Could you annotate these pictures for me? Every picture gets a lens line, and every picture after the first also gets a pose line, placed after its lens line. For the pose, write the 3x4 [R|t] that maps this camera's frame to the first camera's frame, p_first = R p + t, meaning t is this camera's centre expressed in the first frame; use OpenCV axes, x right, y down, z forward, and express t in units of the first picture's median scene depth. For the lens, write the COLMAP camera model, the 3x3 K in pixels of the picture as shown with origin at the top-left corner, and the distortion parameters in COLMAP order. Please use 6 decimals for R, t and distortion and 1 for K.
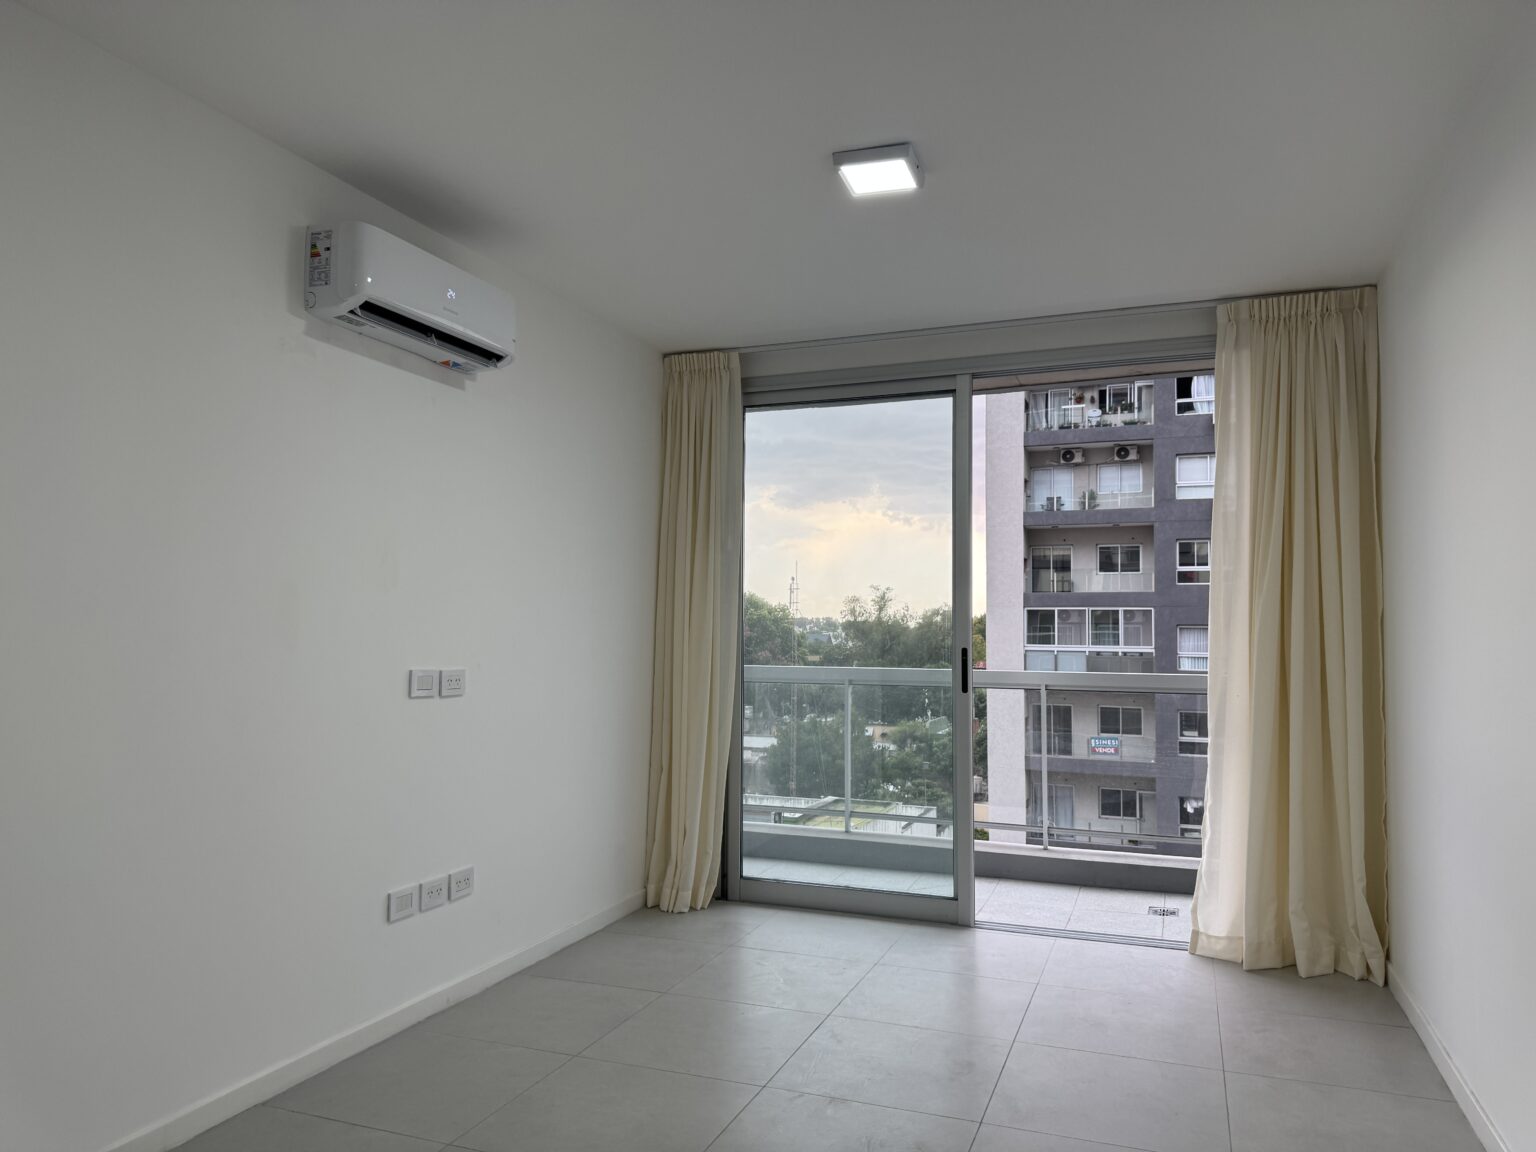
lens RADIAL K [[1082.0, 0, 768.0], [0, 1082.0, 576.0], [0, 0, 1]] dist [0.056063, 0.000524]
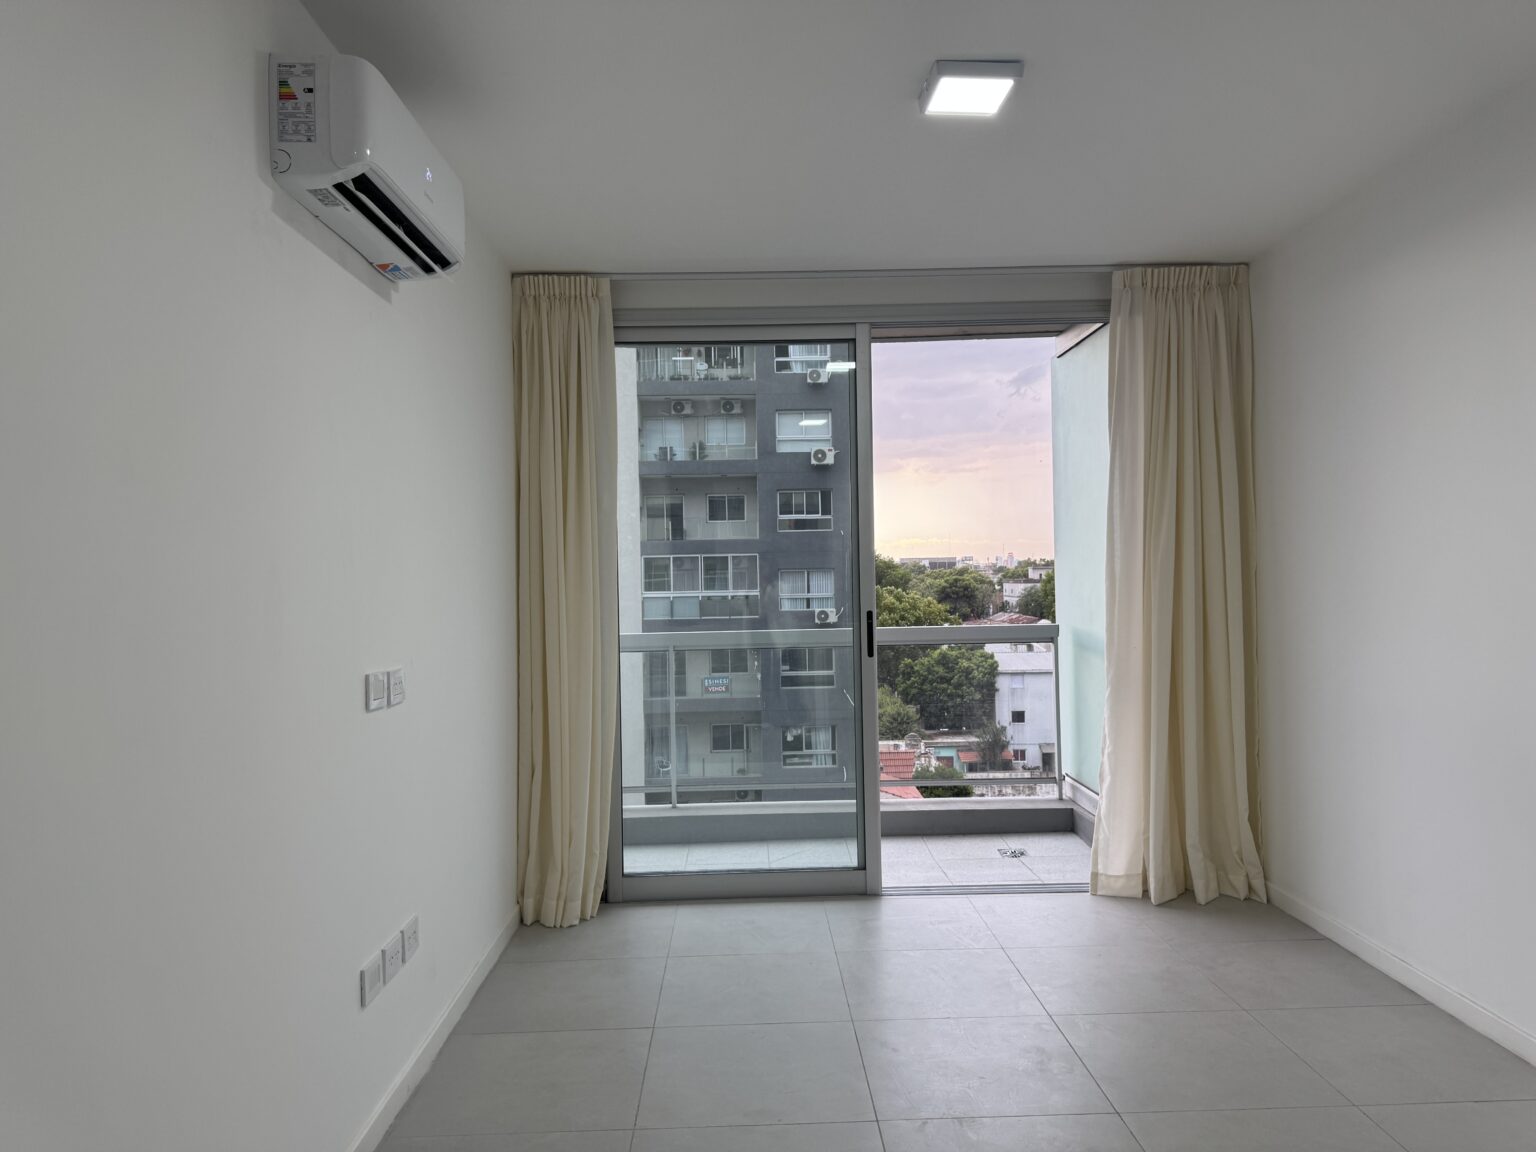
lens RADIAL K [[1072.8, 0, 768.0], [0, 1072.8, 576.0], [0, 0, 1]] dist [0.083248, -0.001216]
pose [[0.923997, -0.024150, 0.381636, -0.241180], [0.005243, 0.998710, 0.050506, -0.012017], [-0.382364, -0.044667, 0.922932, 0.141944]]
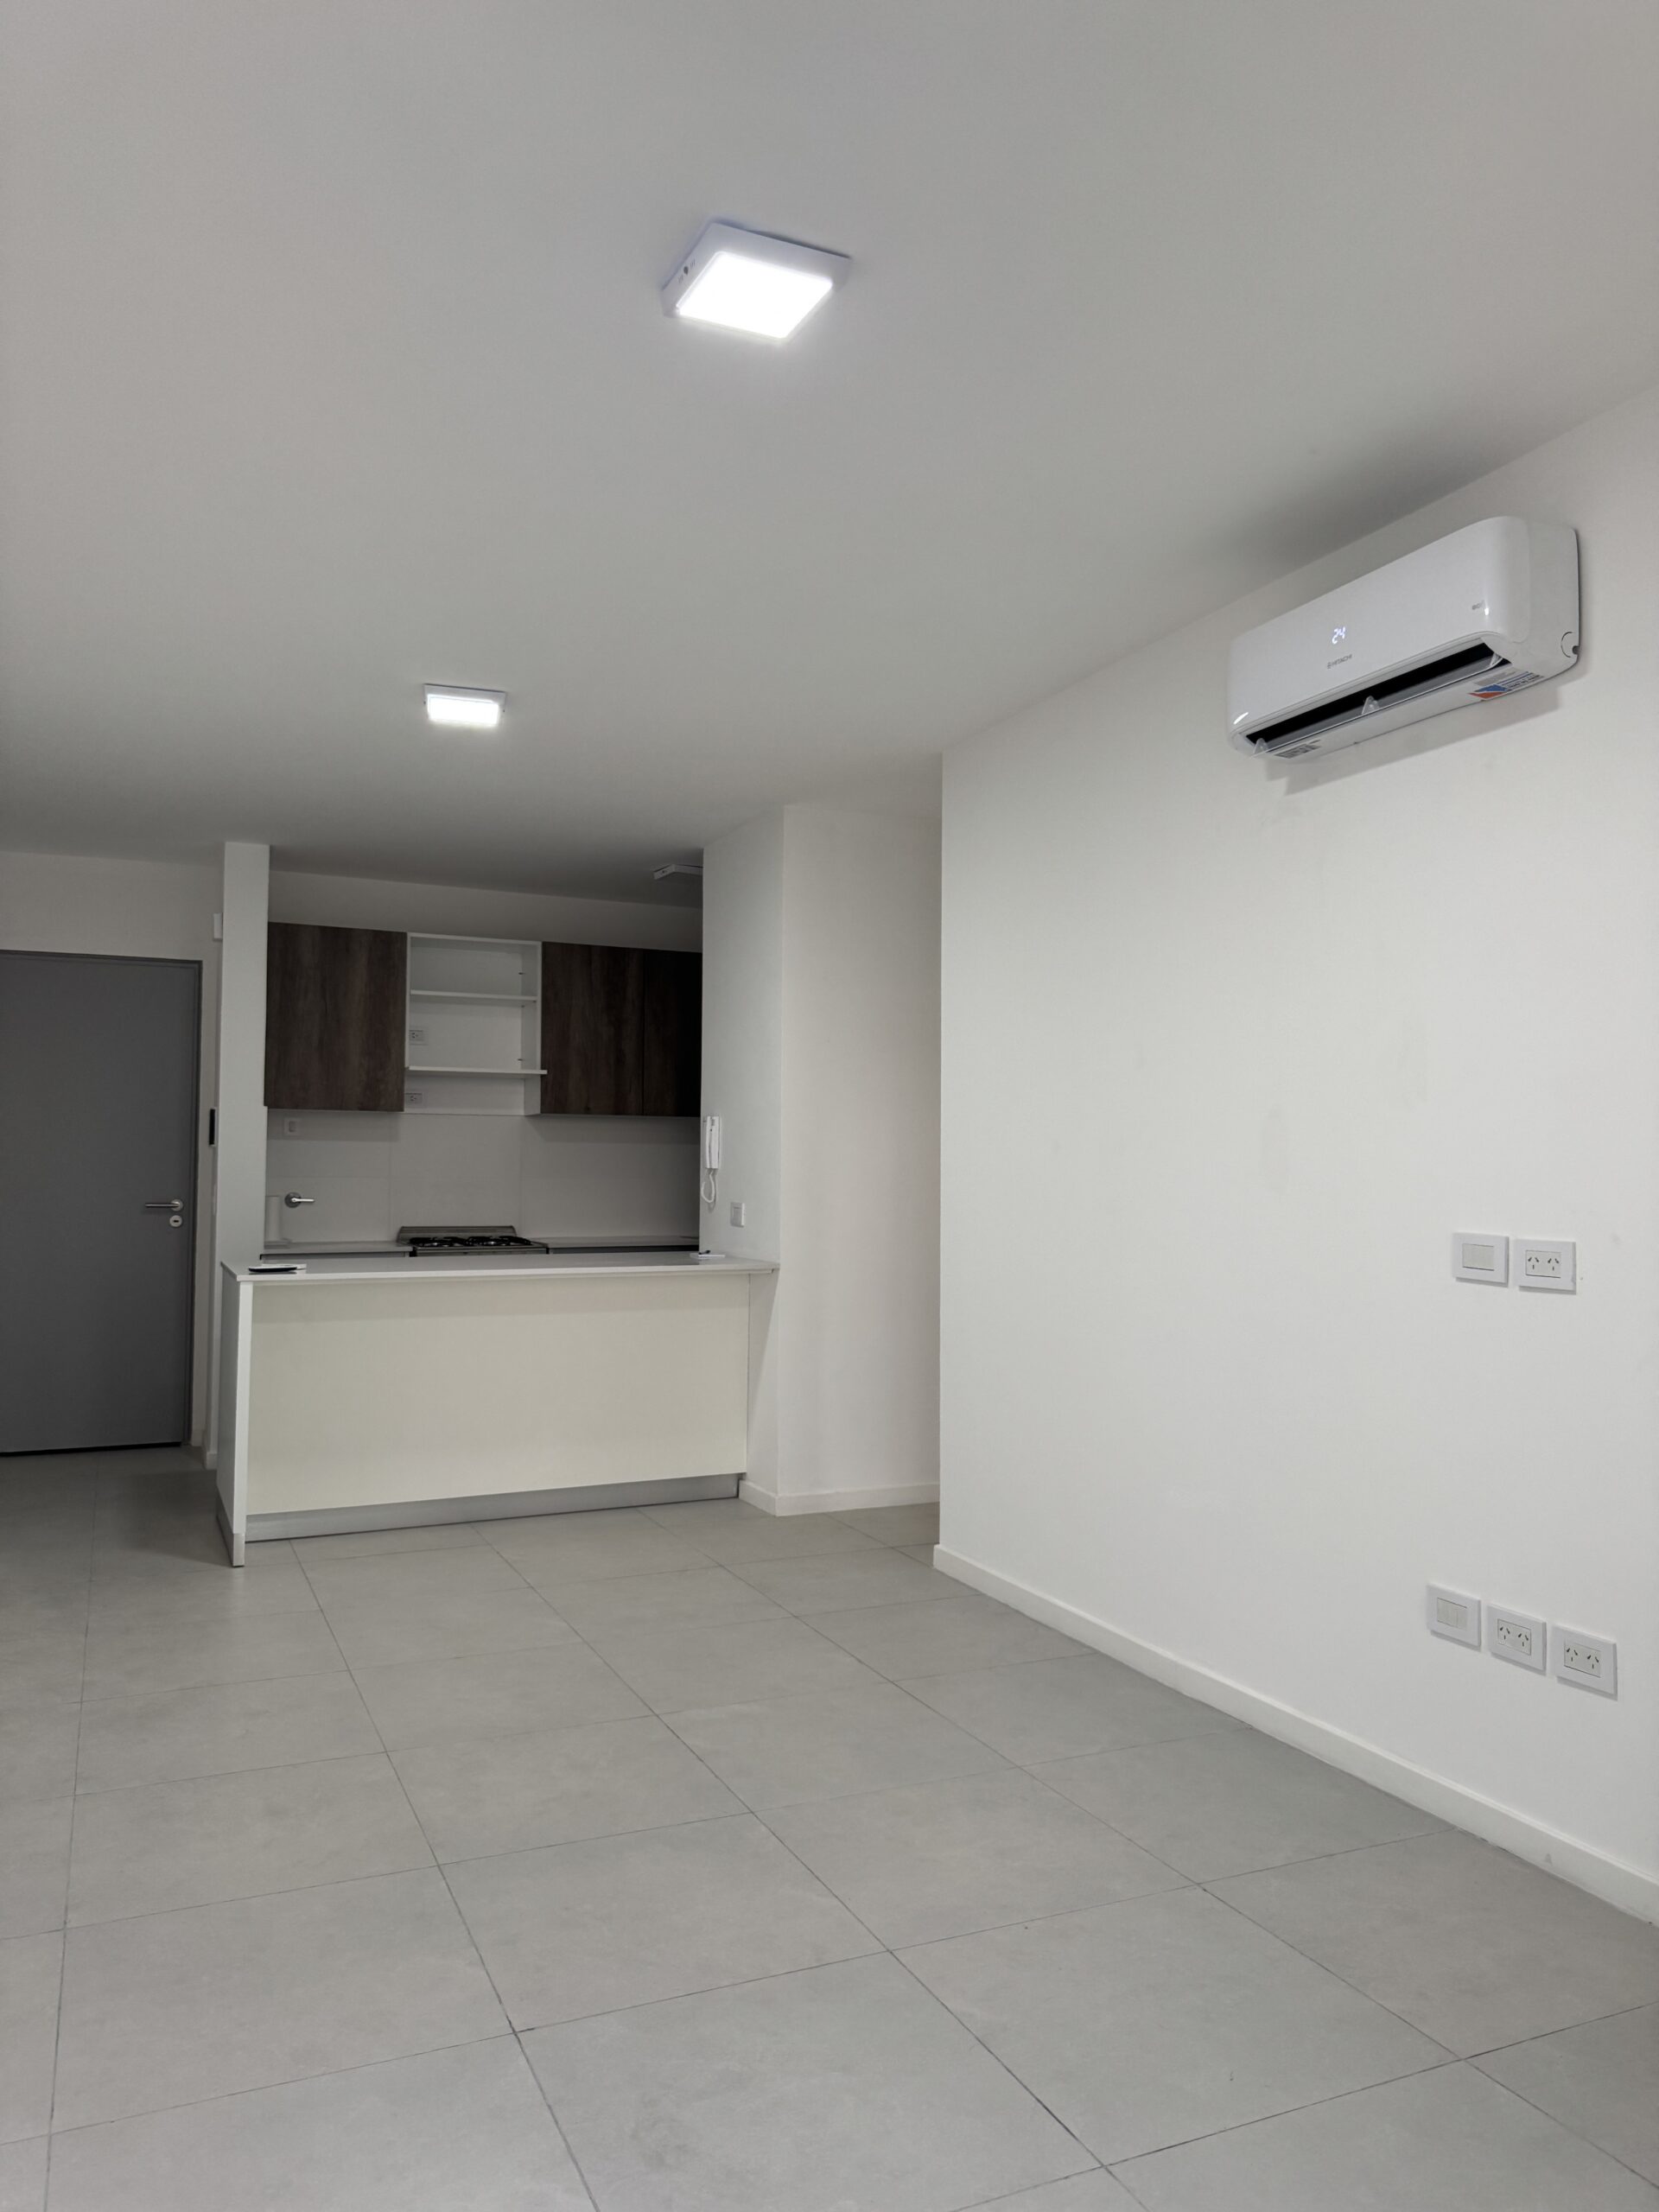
lens RADIAL K [[1558.3, 0, 829.5], [0, 1558.3, 1106.0], [0, 0, 1]] dist [0.056063, 0.000524]
pose [[-0.694195, -0.047650, -0.718208, 0.374139], [0.024823, 0.995628, -0.090048, 0.059849], [0.719358, -0.080339, -0.689978, 0.936148]]
